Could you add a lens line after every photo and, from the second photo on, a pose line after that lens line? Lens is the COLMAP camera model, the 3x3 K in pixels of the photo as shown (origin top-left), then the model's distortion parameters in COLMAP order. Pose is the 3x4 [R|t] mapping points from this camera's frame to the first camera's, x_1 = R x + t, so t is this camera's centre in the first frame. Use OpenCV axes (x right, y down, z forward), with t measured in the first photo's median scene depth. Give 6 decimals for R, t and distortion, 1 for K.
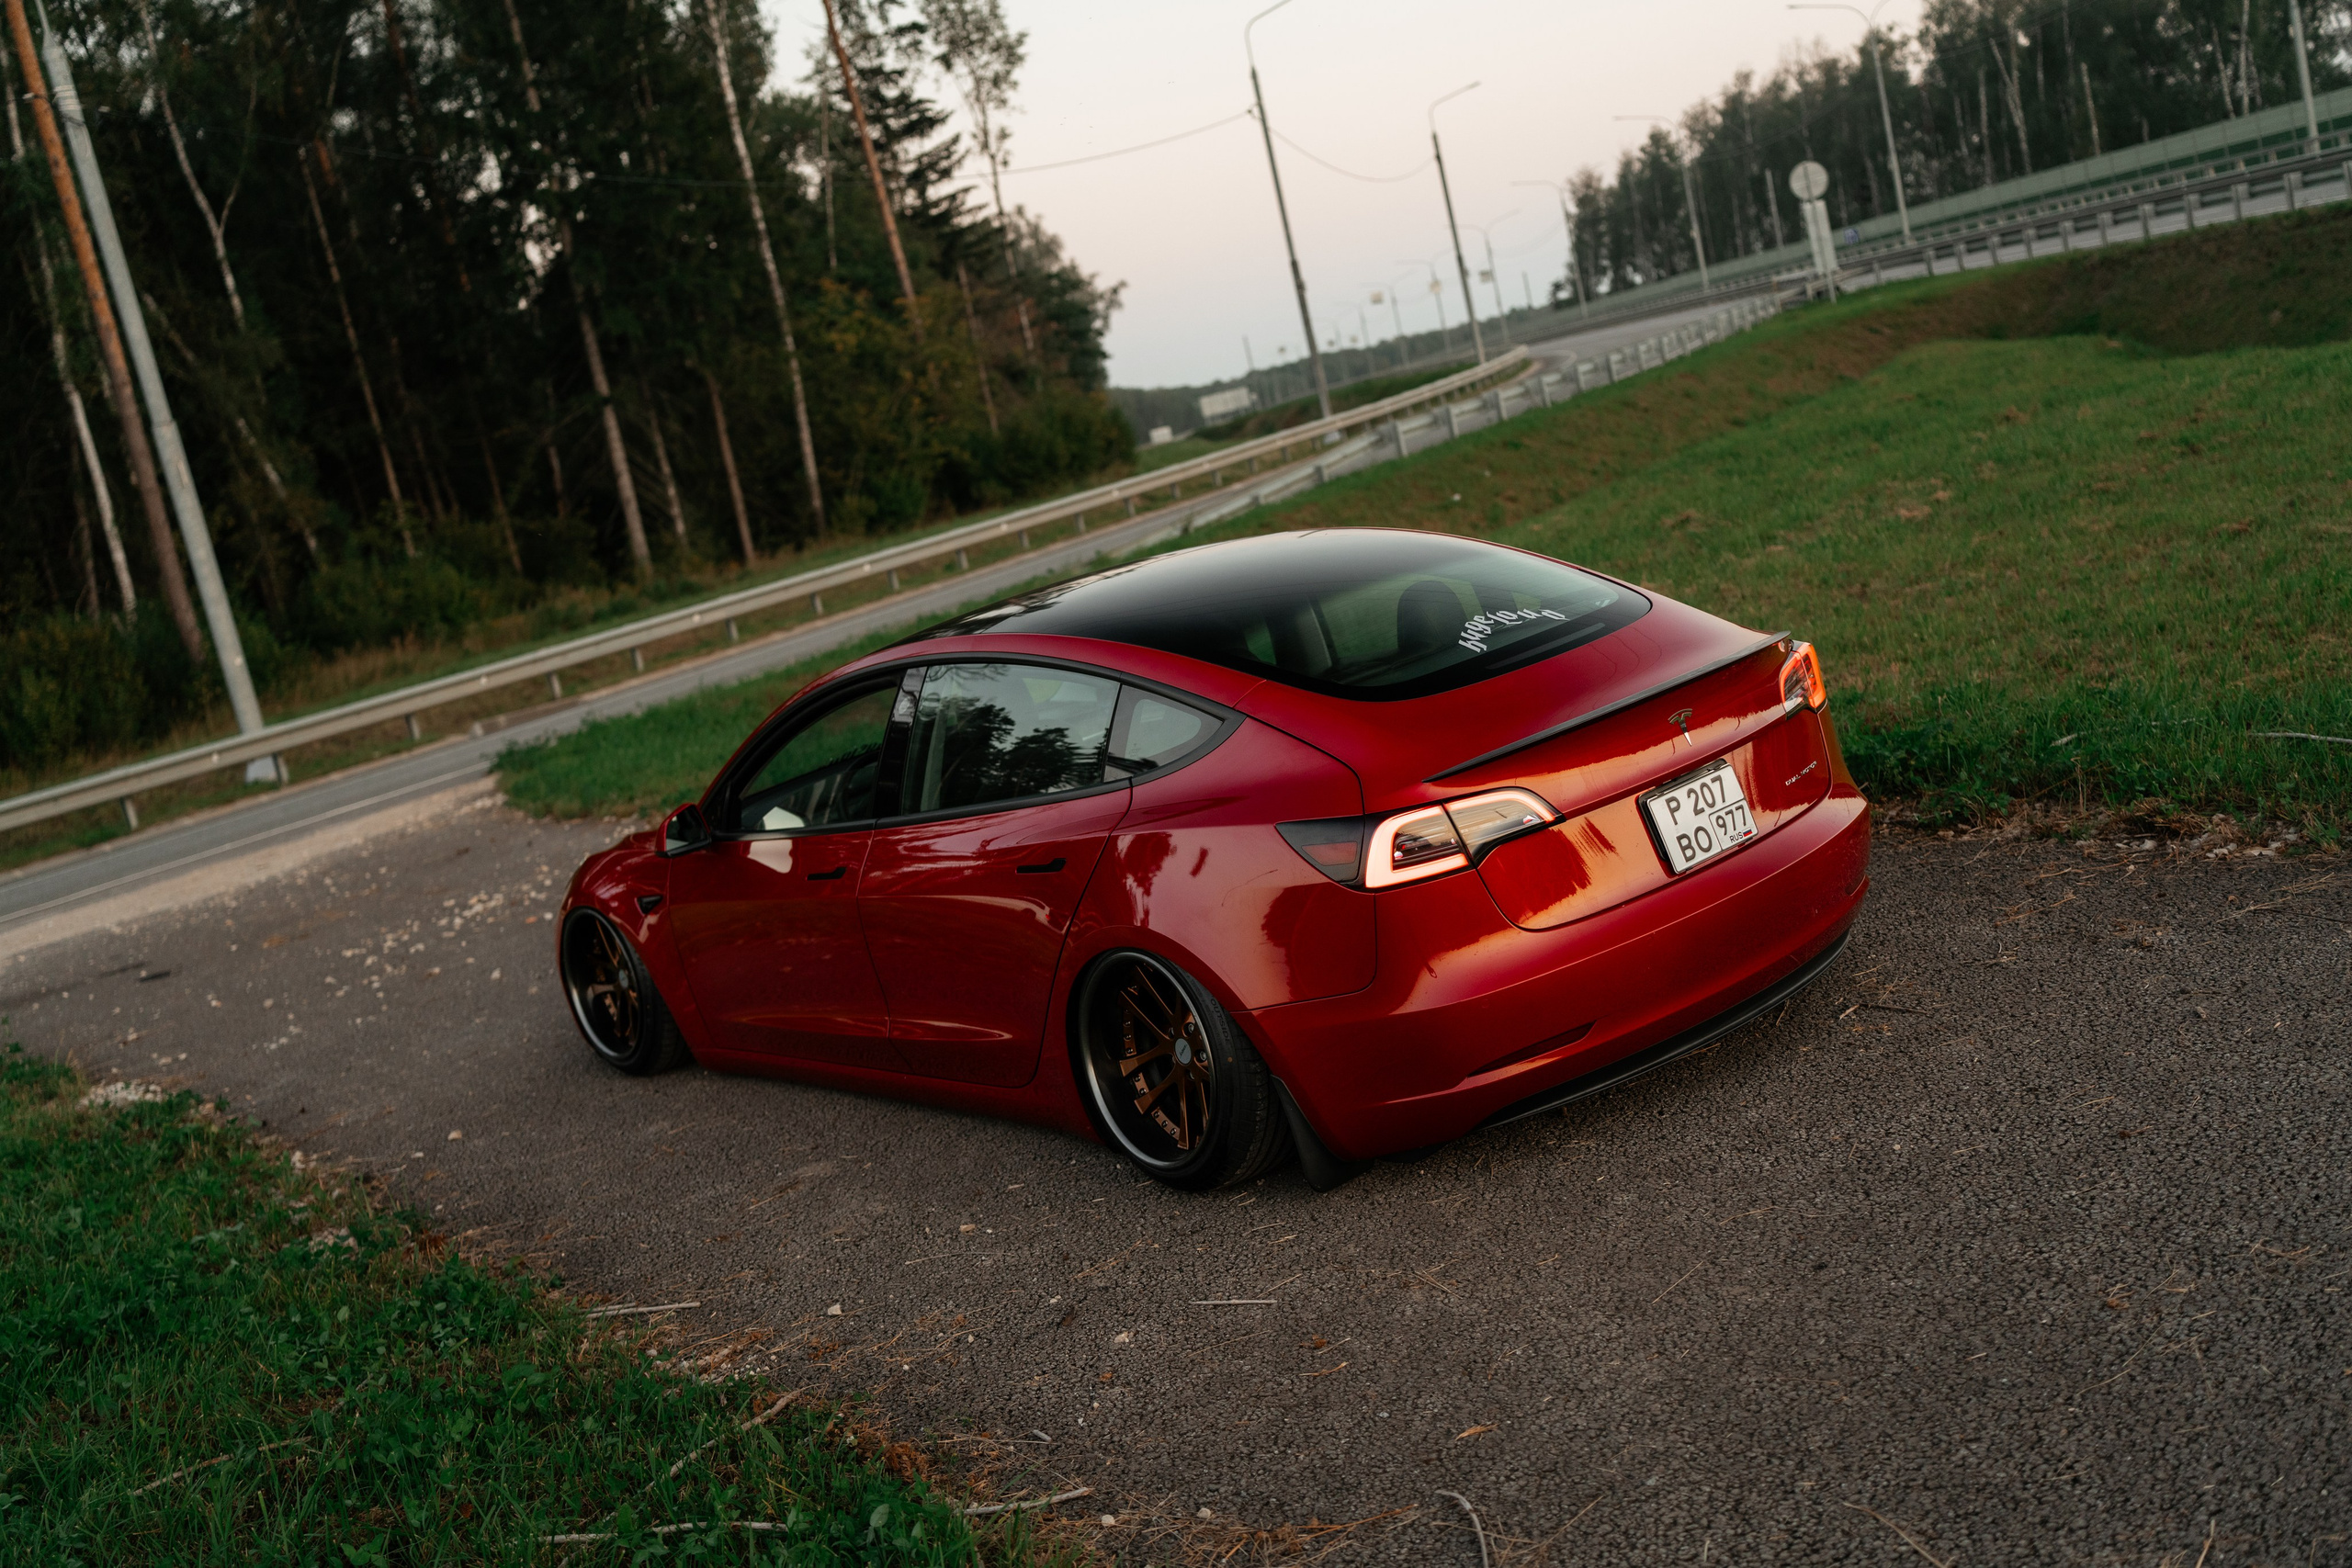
lens RADIAL K [[2610.1, 0, 1190.3], [0, 2610.1, 788.5], [0, 0, 1]] dist [0.046789, 0.000000]
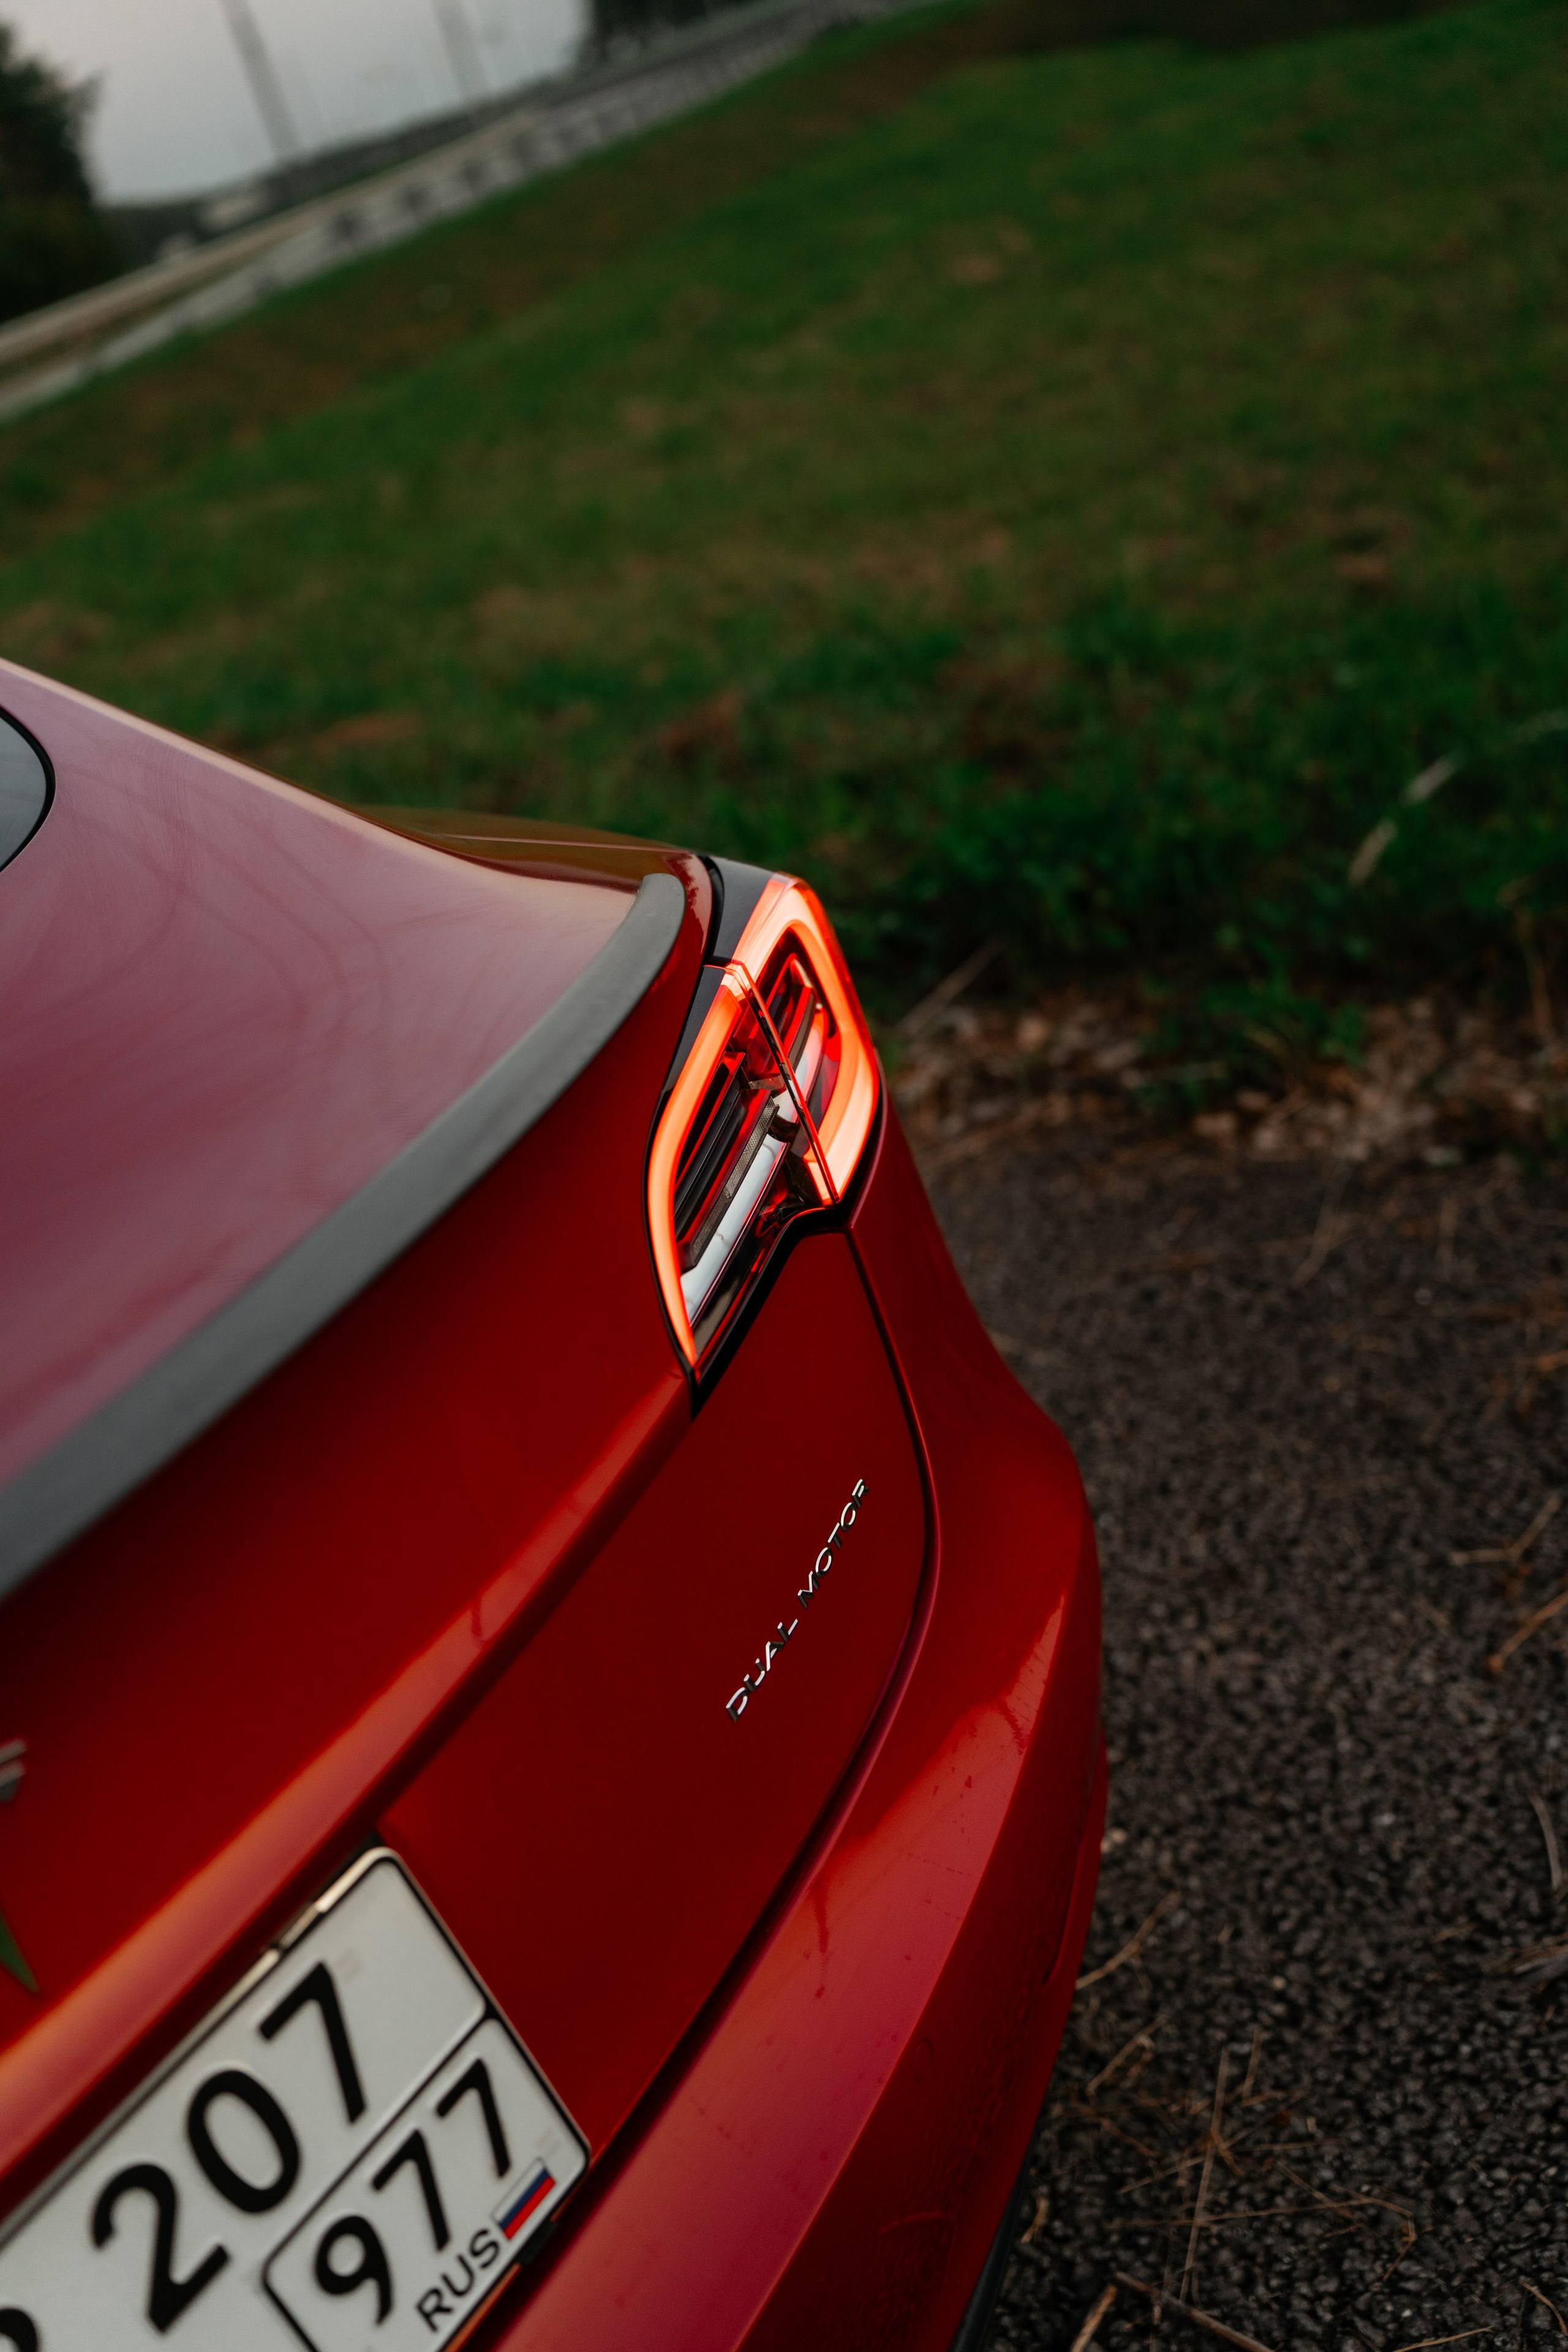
lens RADIAL K [[2375.2, 0, 779.9], [0, 2375.2, 1175.2], [0, 0, 1]] dist [0.011591, 0.000000]
pose [[0.976823, -0.143770, 0.158578, 0.021680], [0.101320, 0.963162, 0.249104, -0.009066], [-0.188550, -0.227264, 0.955406, 0.086722]]
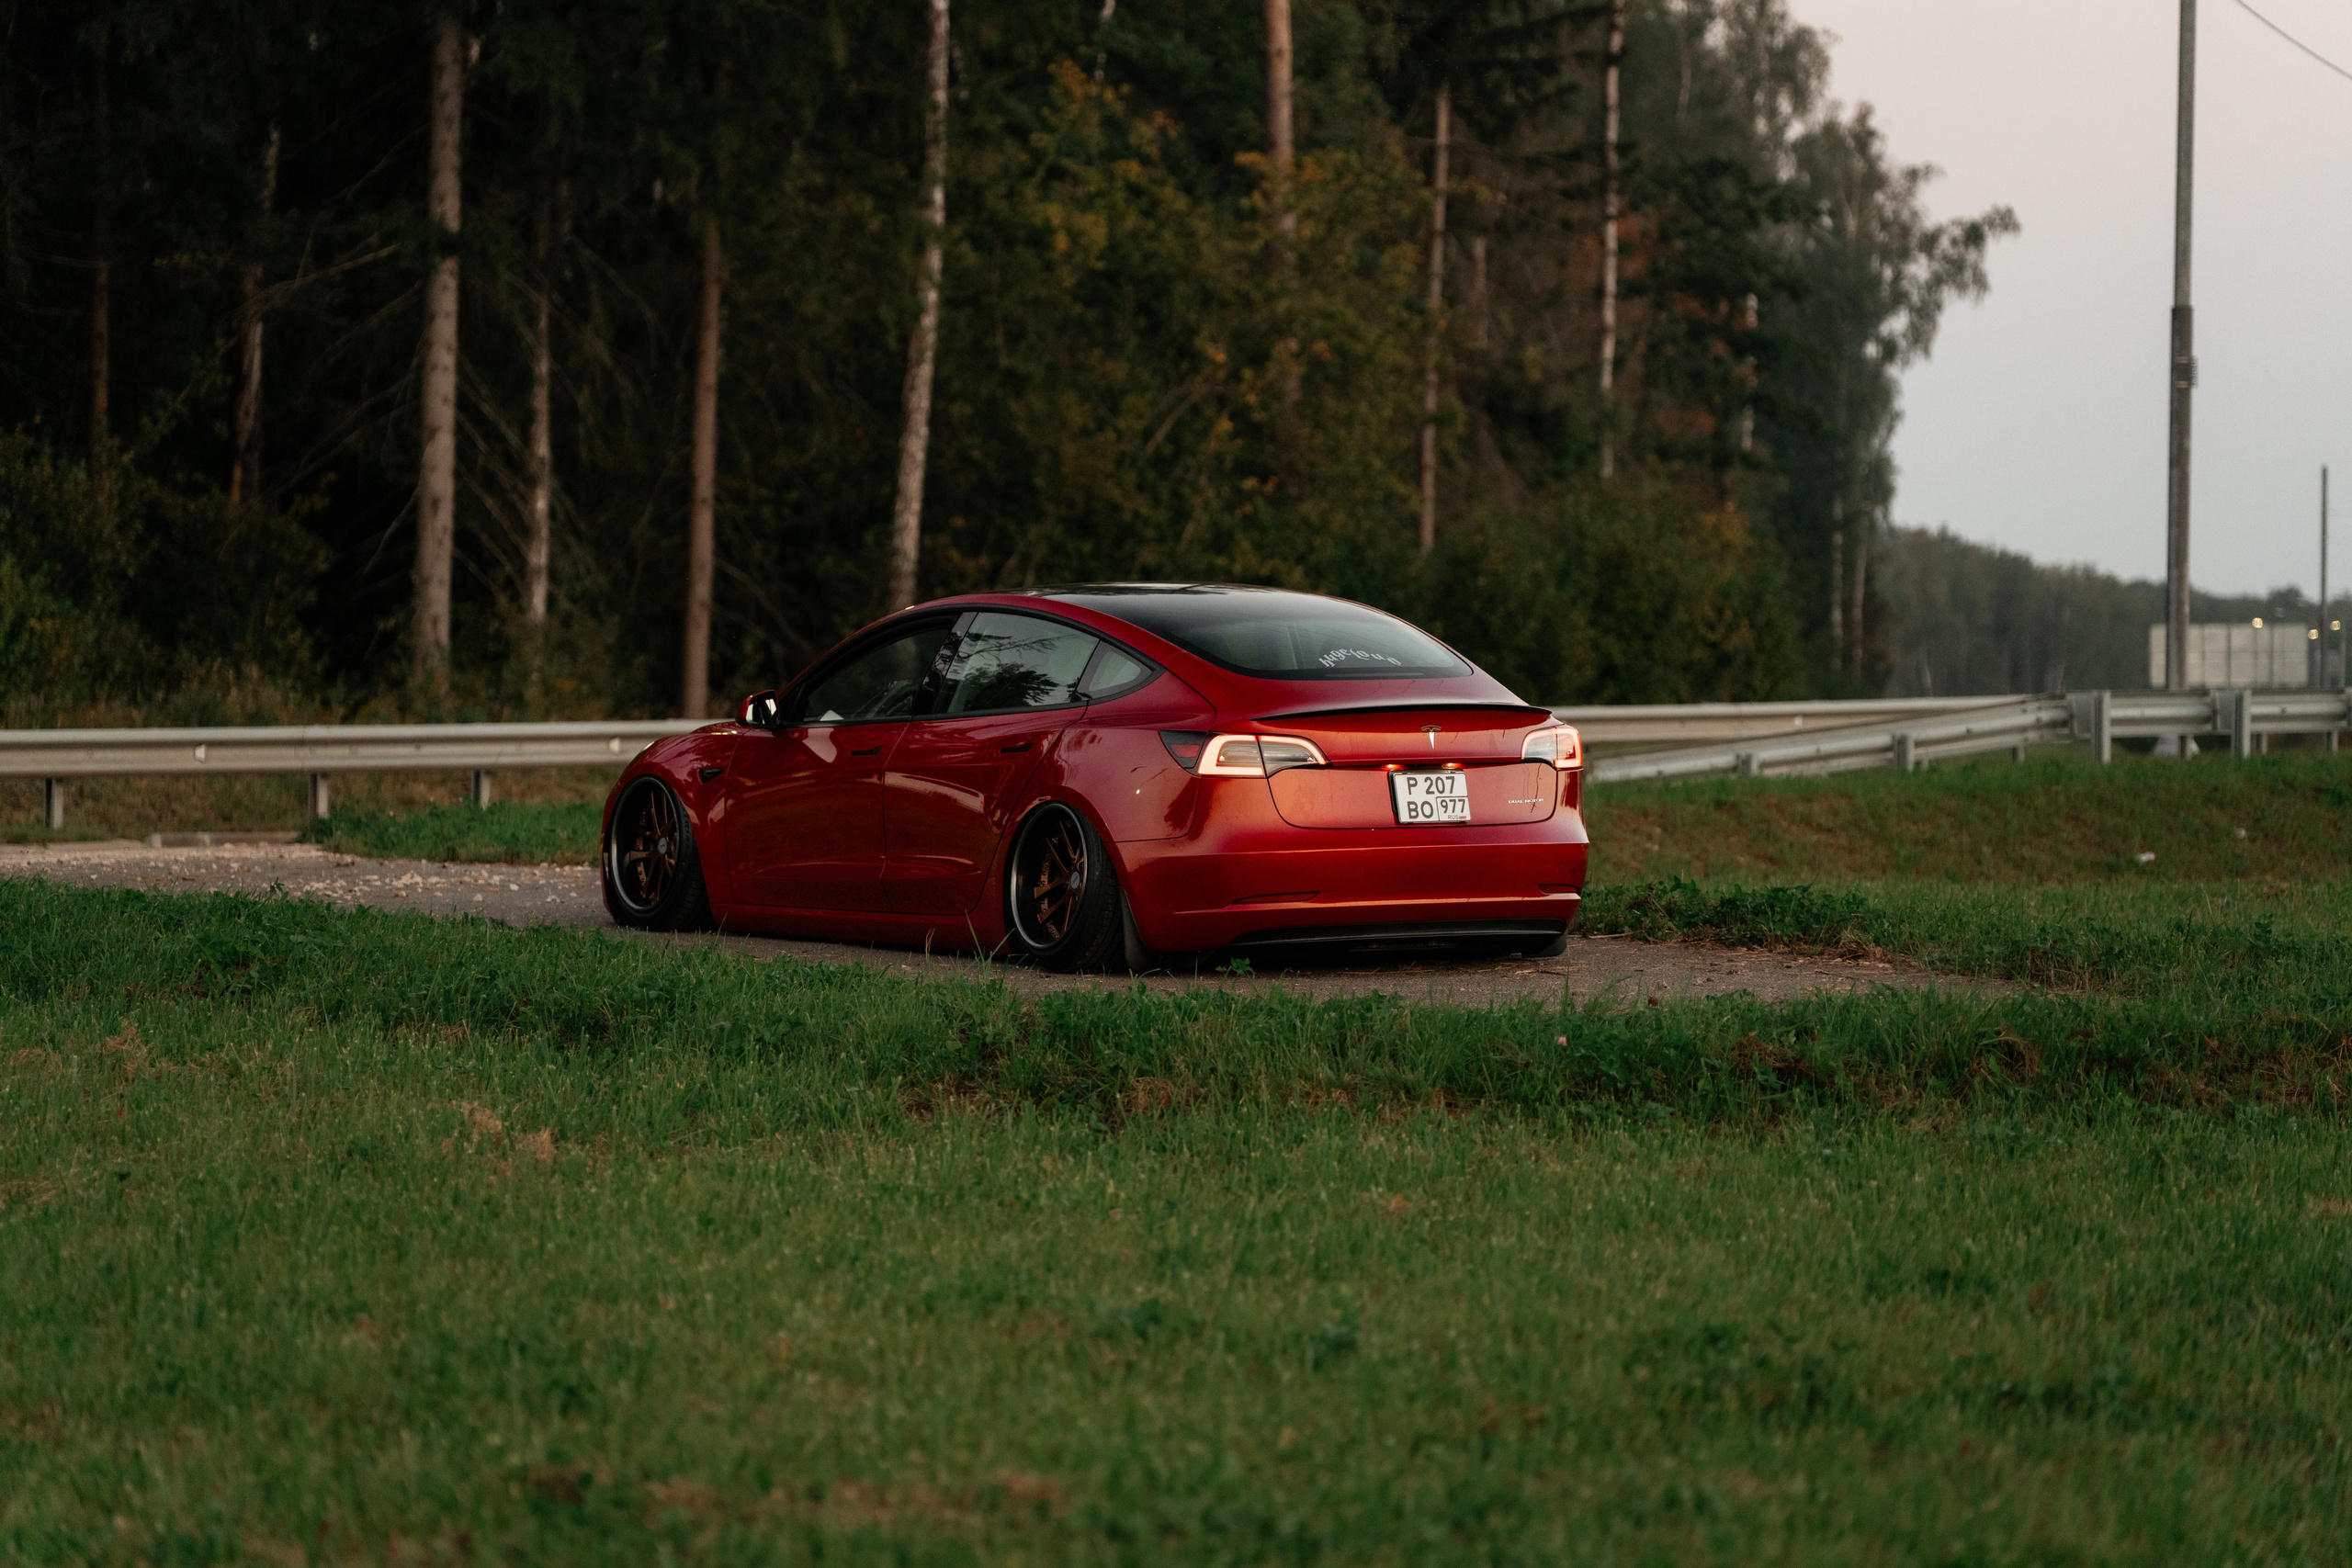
lens RADIAL K [[7929.0, 0, 1173.9], [0, 7929.0, 783.1], [0, 0, 1]] dist [0.241540, 0.000000]
pose [[0.966452, 0.235377, -0.102797, 0.052921], [-0.245482, 0.964217, -0.100116, 0.051069], [0.075554, 0.121992, 0.989651, -0.365982]]
